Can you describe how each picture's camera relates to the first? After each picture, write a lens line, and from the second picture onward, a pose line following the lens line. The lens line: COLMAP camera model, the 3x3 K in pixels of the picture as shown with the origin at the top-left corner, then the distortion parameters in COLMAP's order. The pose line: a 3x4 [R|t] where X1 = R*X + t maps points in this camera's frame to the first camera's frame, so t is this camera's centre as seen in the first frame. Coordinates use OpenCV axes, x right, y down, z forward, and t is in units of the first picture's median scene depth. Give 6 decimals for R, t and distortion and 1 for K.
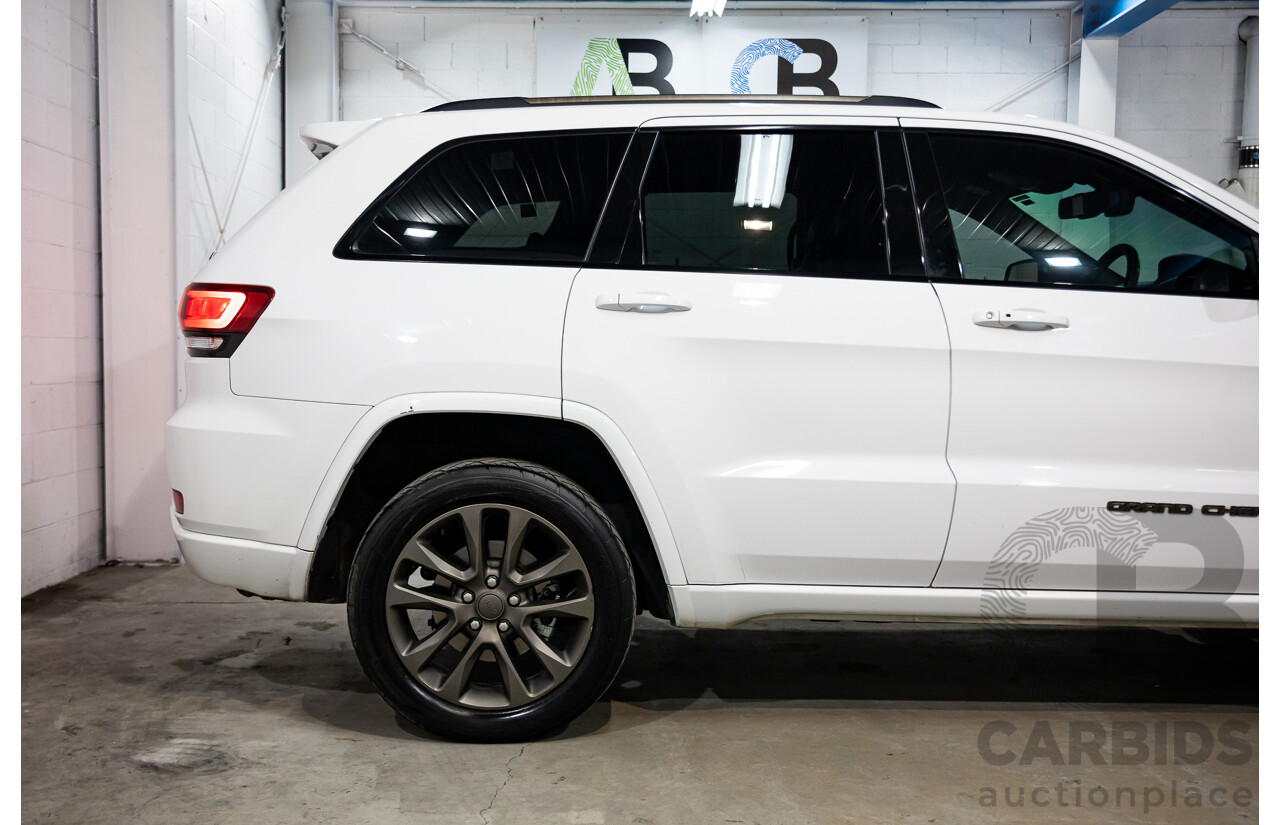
lens RADIAL K [[1510.4, 0, 640.0], [0, 1510.4, 412.5], [0, 0, 1]] dist [-0.050334, 0.351407]
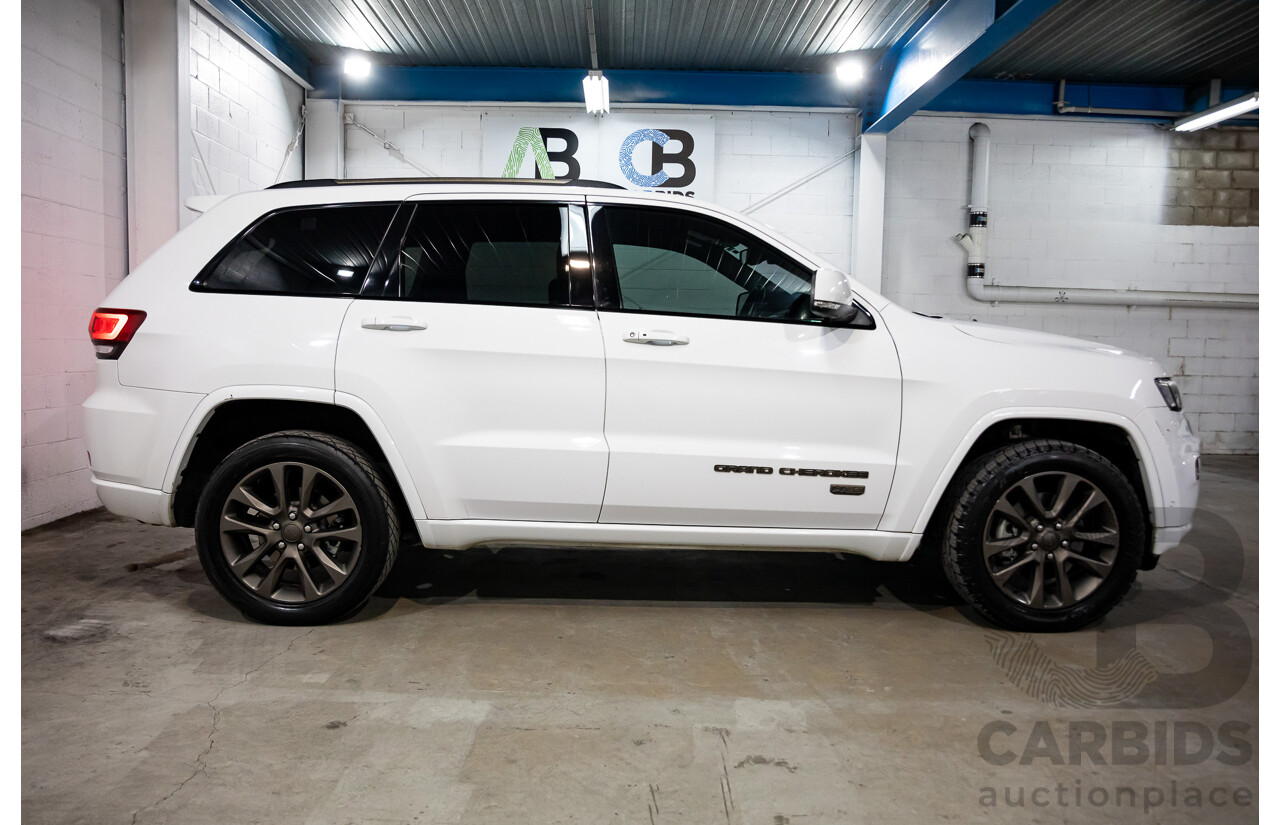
lens RADIAL K [[1069.1, 0, 648.7], [0, 1069.1, 416.9], [0, 0, 1]] dist [-0.122136, 0.149424]
pose [[0.999792, 0.009398, 0.018086, 0.219655], [-0.009893, 0.999574, 0.027475, -0.013830], [-0.017820, -0.027648, 0.999459, -0.017658]]
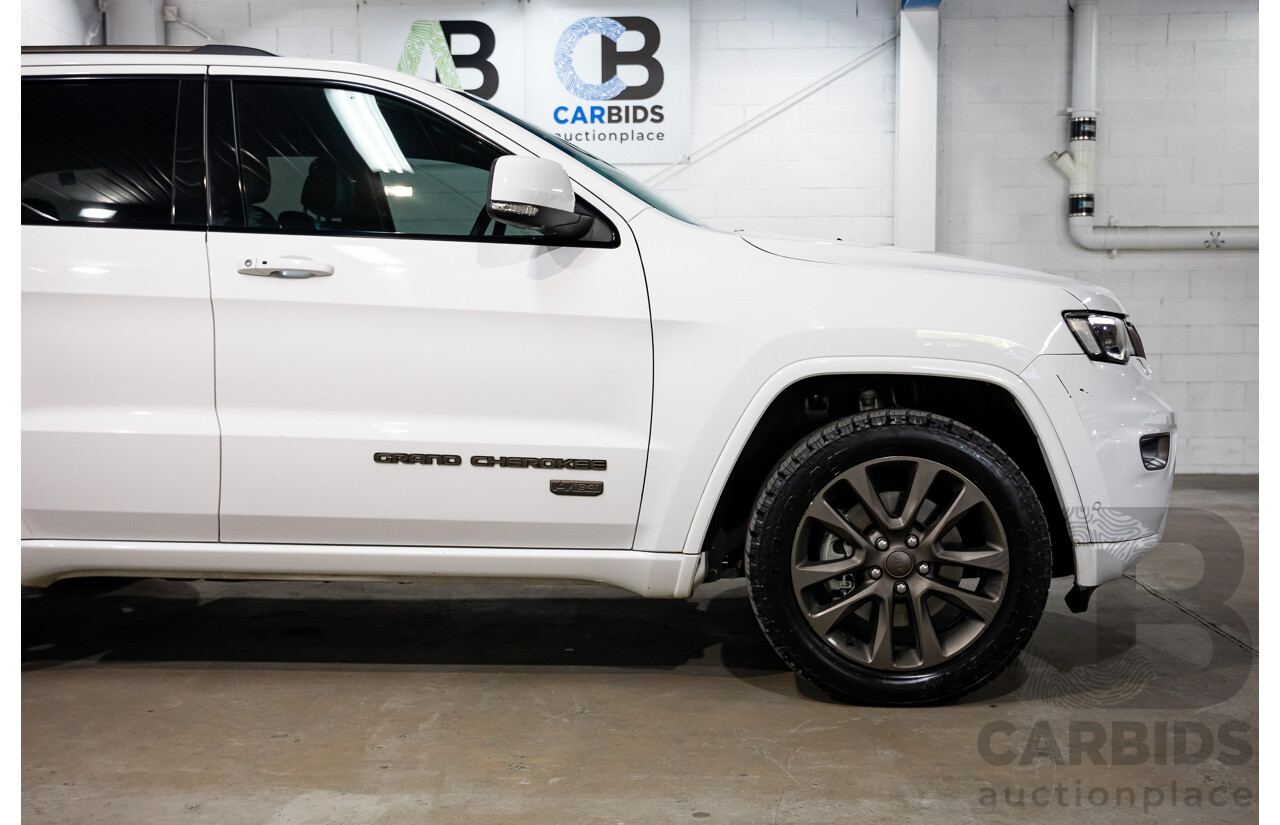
lens RADIAL K [[1510.4, 0, 640.0], [0, 1510.4, 412.5], [0, 0, 1]] dist [-0.050334, 0.351407]
pose [[0.998439, -0.007967, -0.055275, 0.515430], [0.008072, 0.999966, 0.001678, 0.031530], [0.055259, -0.002122, 0.998470, 0.035003]]
